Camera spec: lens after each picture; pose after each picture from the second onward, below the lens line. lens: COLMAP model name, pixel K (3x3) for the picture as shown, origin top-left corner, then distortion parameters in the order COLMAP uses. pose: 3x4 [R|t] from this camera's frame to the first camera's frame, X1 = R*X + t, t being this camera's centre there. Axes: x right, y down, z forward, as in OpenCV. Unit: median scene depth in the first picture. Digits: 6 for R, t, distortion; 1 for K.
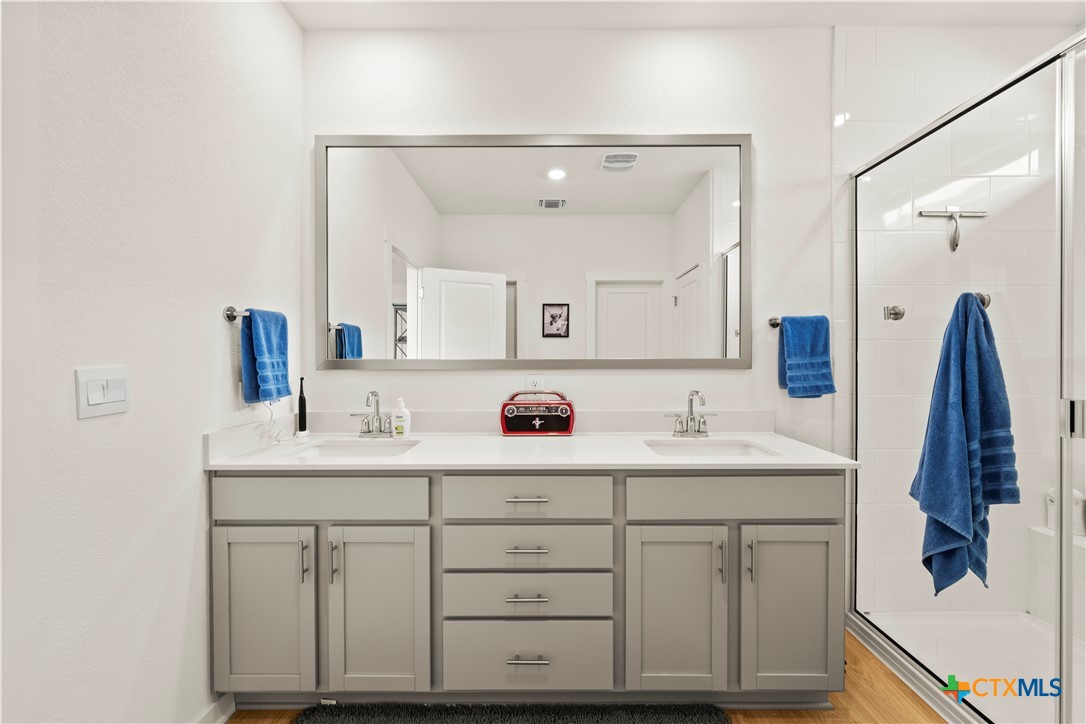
lens RADIAL K [[428.8, 0, 541.7], [0, 428.8, 358.7], [0, 0, 1]] dist [0.001231, -0.000372]
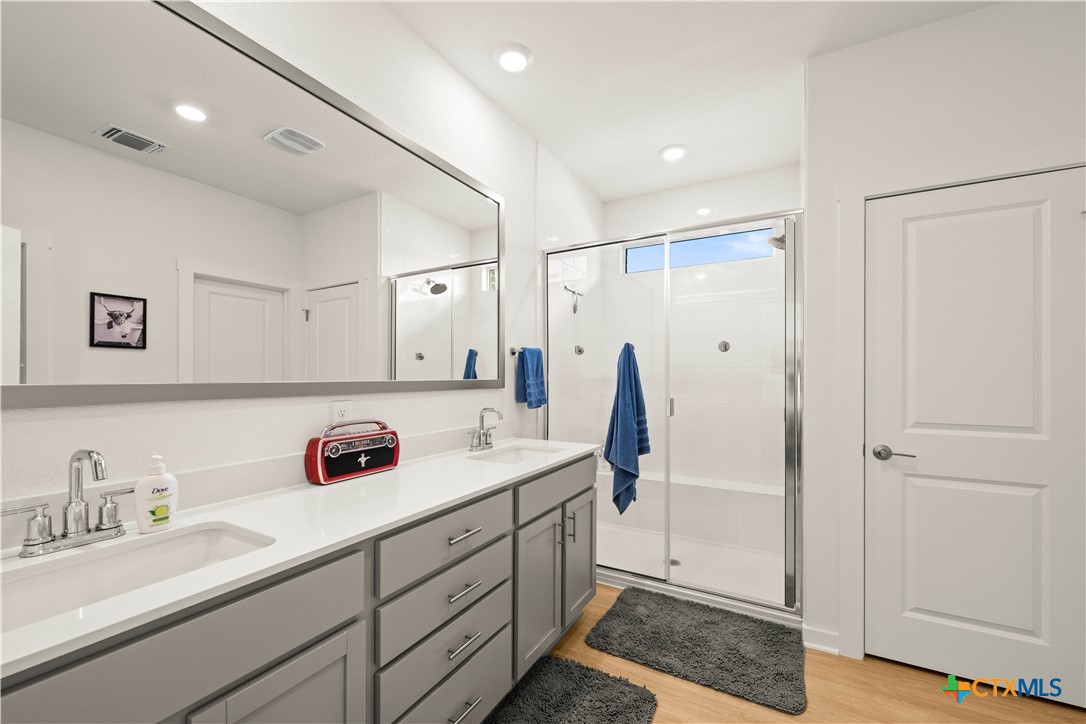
lens RADIAL K [[428.8, 0, 576.0], [0, 428.8, 373.0], [0, 0, 1]] dist [0.001231, -0.000372]
pose [[0.467240, 0.009648, 0.884078, -0.520245], [0.005554, 0.999889, -0.013847, -0.001216], [-0.884113, 0.011380, 0.467134, 0.253184]]
